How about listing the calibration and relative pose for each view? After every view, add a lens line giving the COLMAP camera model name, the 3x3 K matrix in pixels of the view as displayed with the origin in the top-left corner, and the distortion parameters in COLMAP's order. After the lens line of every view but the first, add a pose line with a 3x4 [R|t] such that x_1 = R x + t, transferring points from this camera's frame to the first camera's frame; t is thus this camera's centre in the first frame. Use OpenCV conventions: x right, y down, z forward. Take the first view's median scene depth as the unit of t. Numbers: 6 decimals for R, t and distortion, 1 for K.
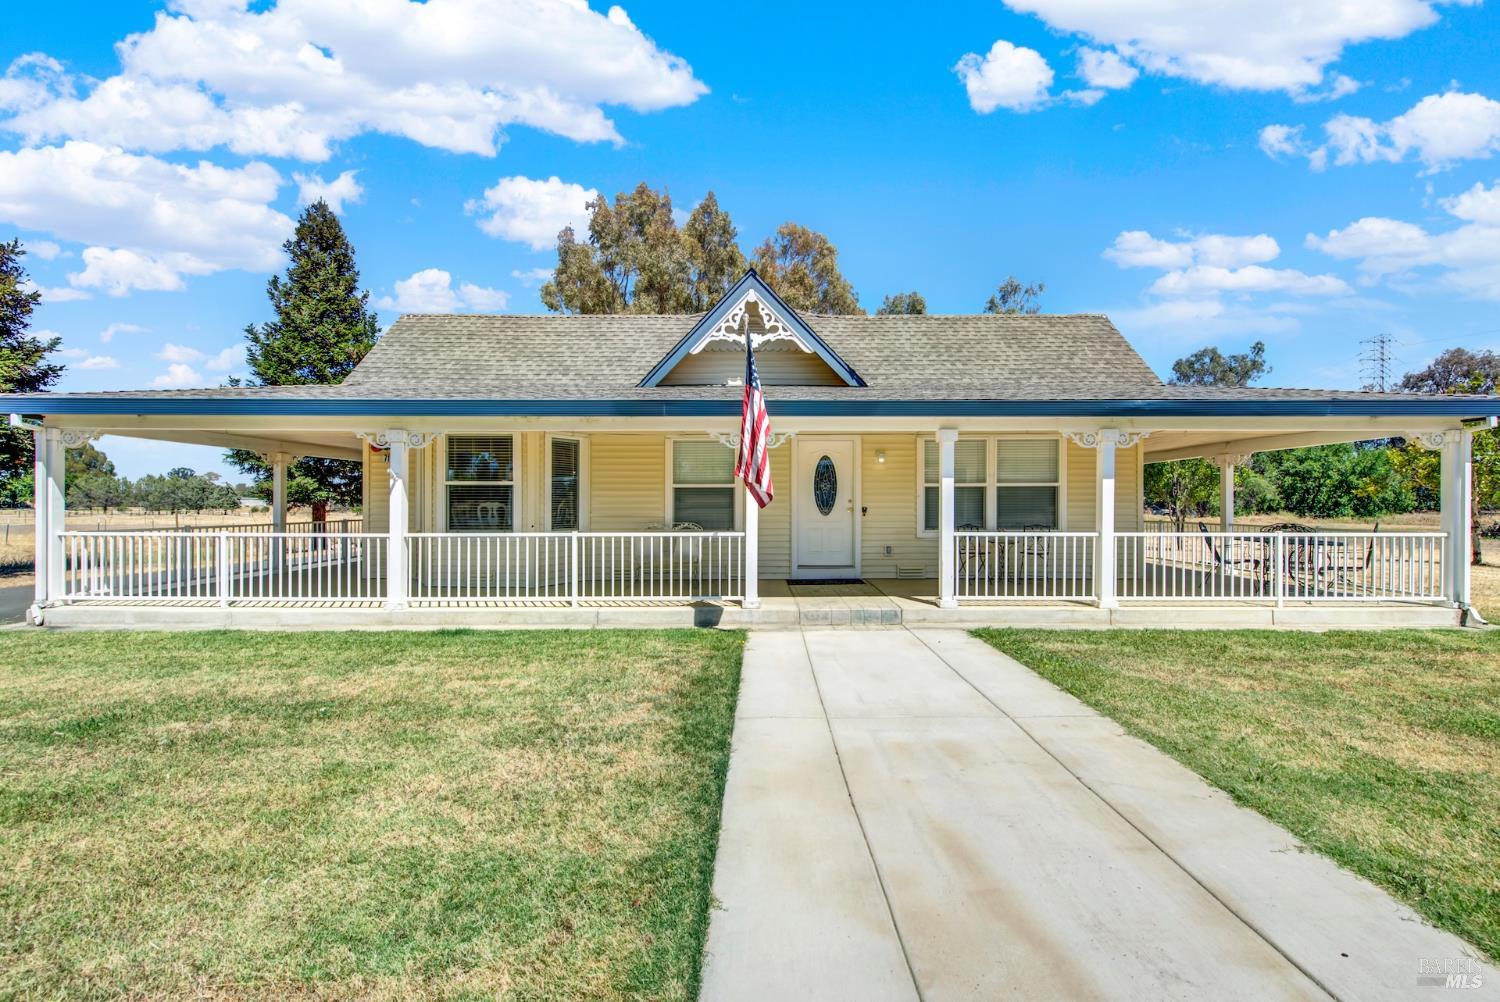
lens RADIAL K [[610.7, 0, 754.7], [0, 610.7, 504.7], [0, 0, 1]] dist [-0.000234, -0.000331]
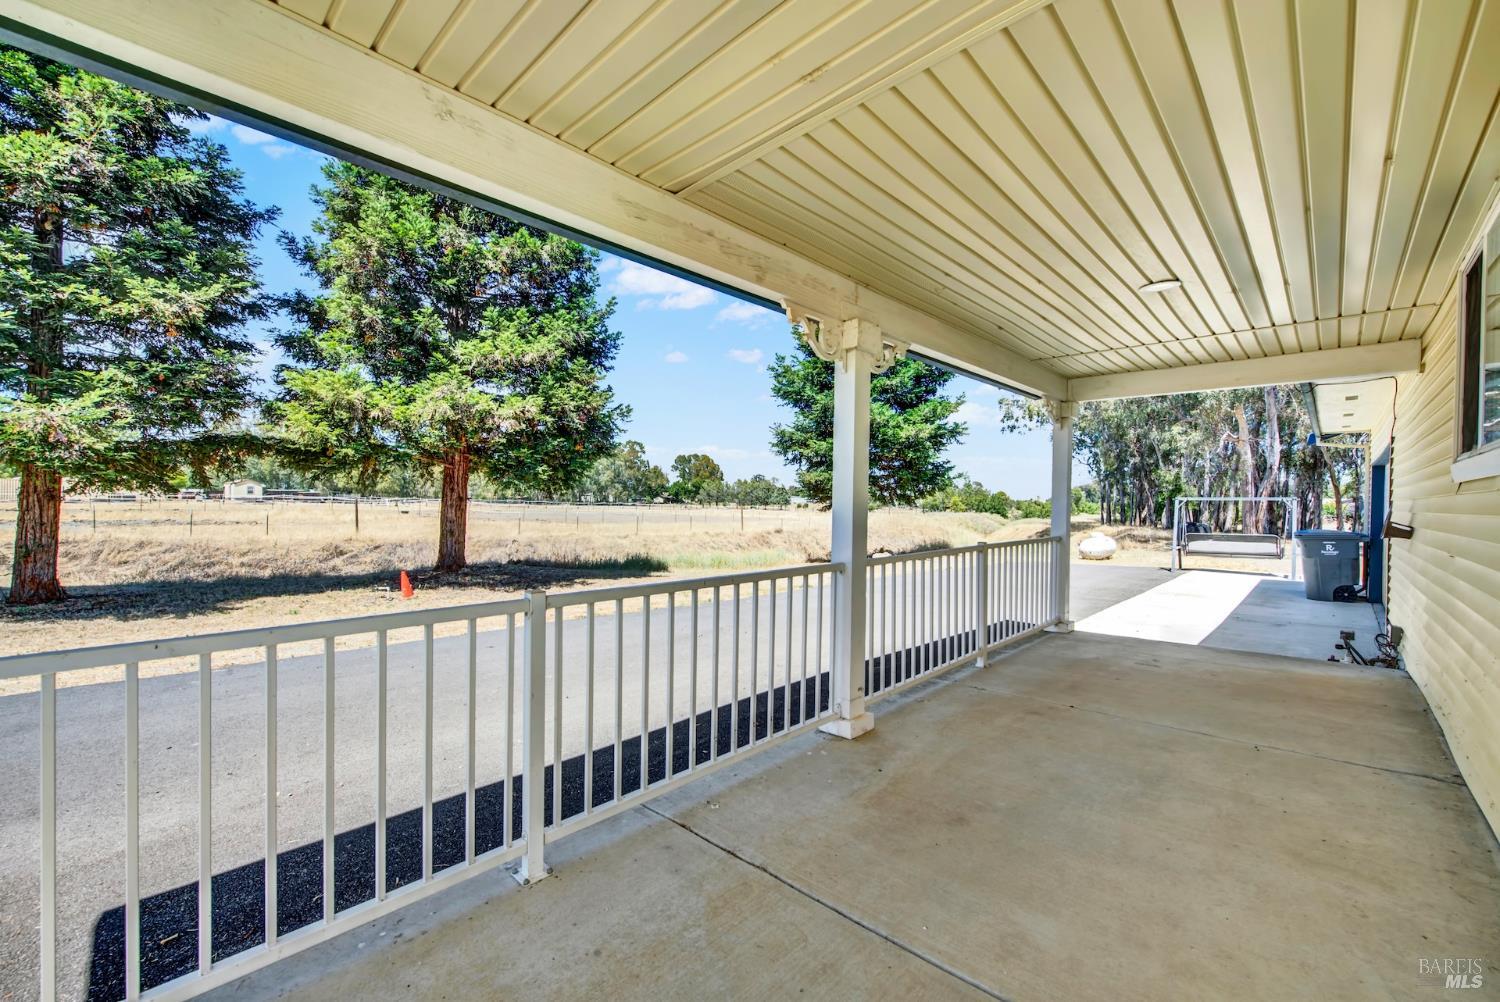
lens RADIAL K [[610.7, 0, 754.7], [0, 610.7, 504.7], [0, 0, 1]] dist [-0.000234, -0.000331]
pose [[0.725241, 0.011817, -0.688394, -0.235418], [-0.011027, 0.999924, 0.005547, 0.000513], [0.688407, 0.003568, 0.725316, 0.291956]]
